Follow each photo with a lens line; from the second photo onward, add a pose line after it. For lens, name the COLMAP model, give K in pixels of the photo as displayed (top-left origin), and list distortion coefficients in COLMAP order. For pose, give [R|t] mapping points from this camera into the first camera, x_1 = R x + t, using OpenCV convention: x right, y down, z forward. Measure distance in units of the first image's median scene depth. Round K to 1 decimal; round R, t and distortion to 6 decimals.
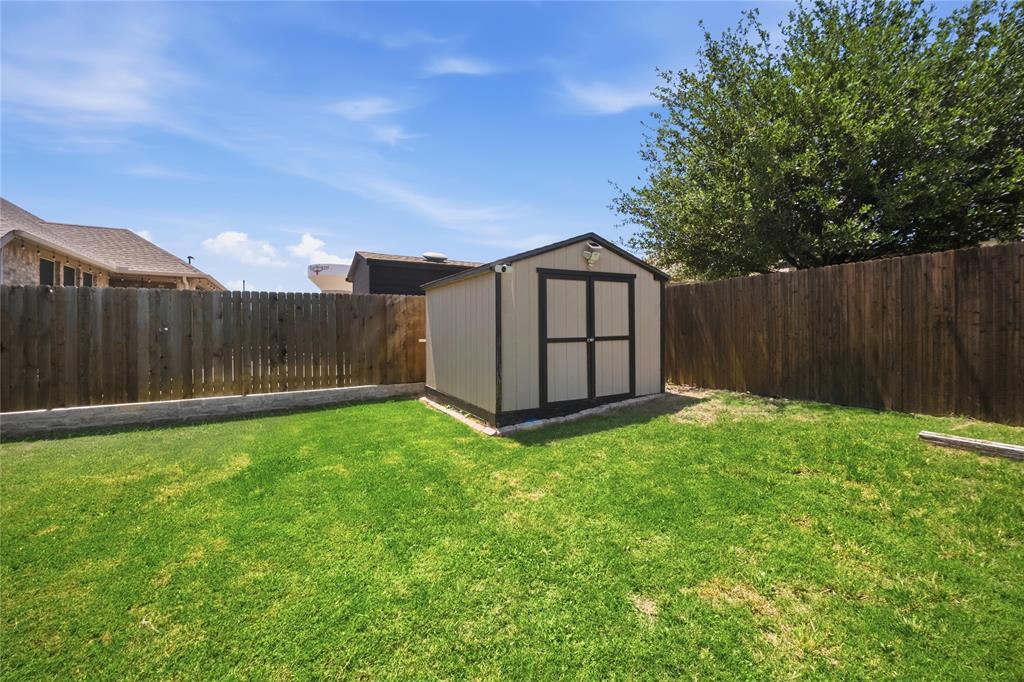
lens RADIAL K [[414.4, 0, 509.3], [0, 414.4, 336.5], [0, 0, 1]] dist [-0.001828, 0.000286]
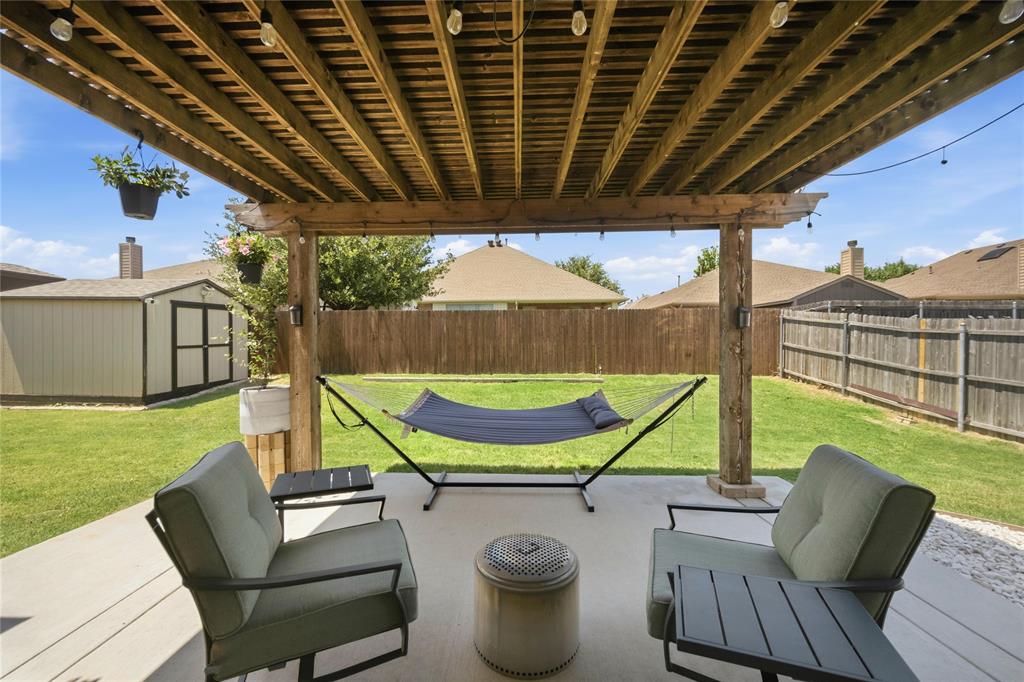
lens RADIAL K [[402.7, 0, 506.7], [0, 402.7, 338.8], [0, 0, 1]] dist [-0.003922, -0.000022]
pose [[0.511277, 0.001237, 0.859415, -0.537696], [0.001772, 0.999995, -0.002494, -0.015187], [-0.859414, 0.002798, 0.511272, -0.776223]]
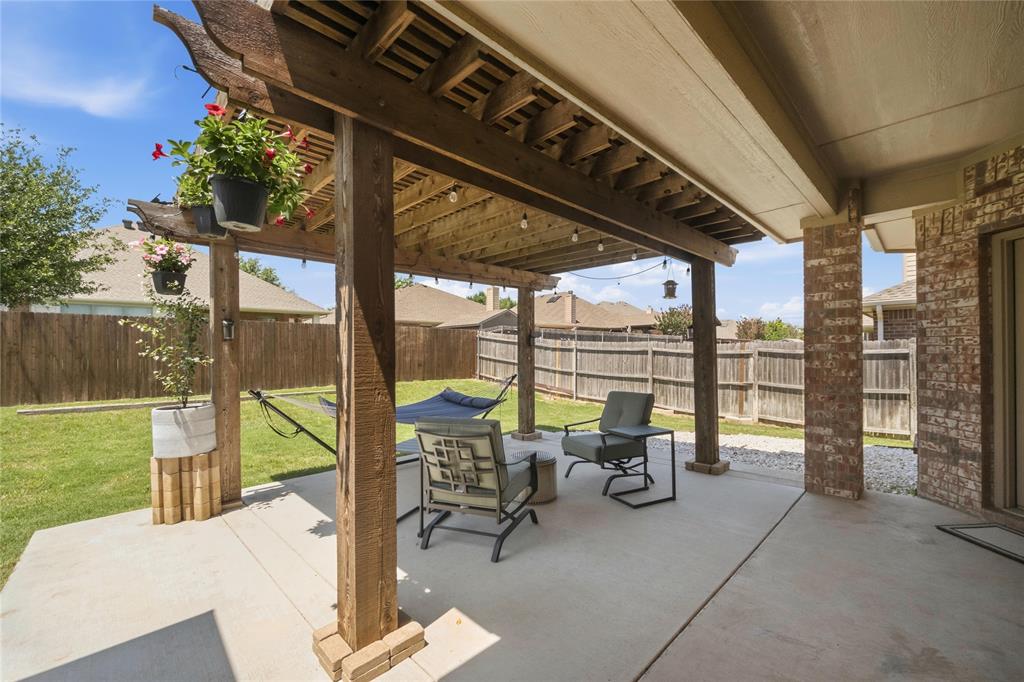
lens RADIAL K [[402.7, 0, 506.7], [0, 402.7, 338.8], [0, 0, 1]] dist [-0.003922, -0.000022]
pose [[-0.251610, 0.032258, 0.967291, -0.857607], [0.006828, 0.999479, -0.031556, -0.017039], [-0.967805, -0.001335, -0.251699, -0.451845]]
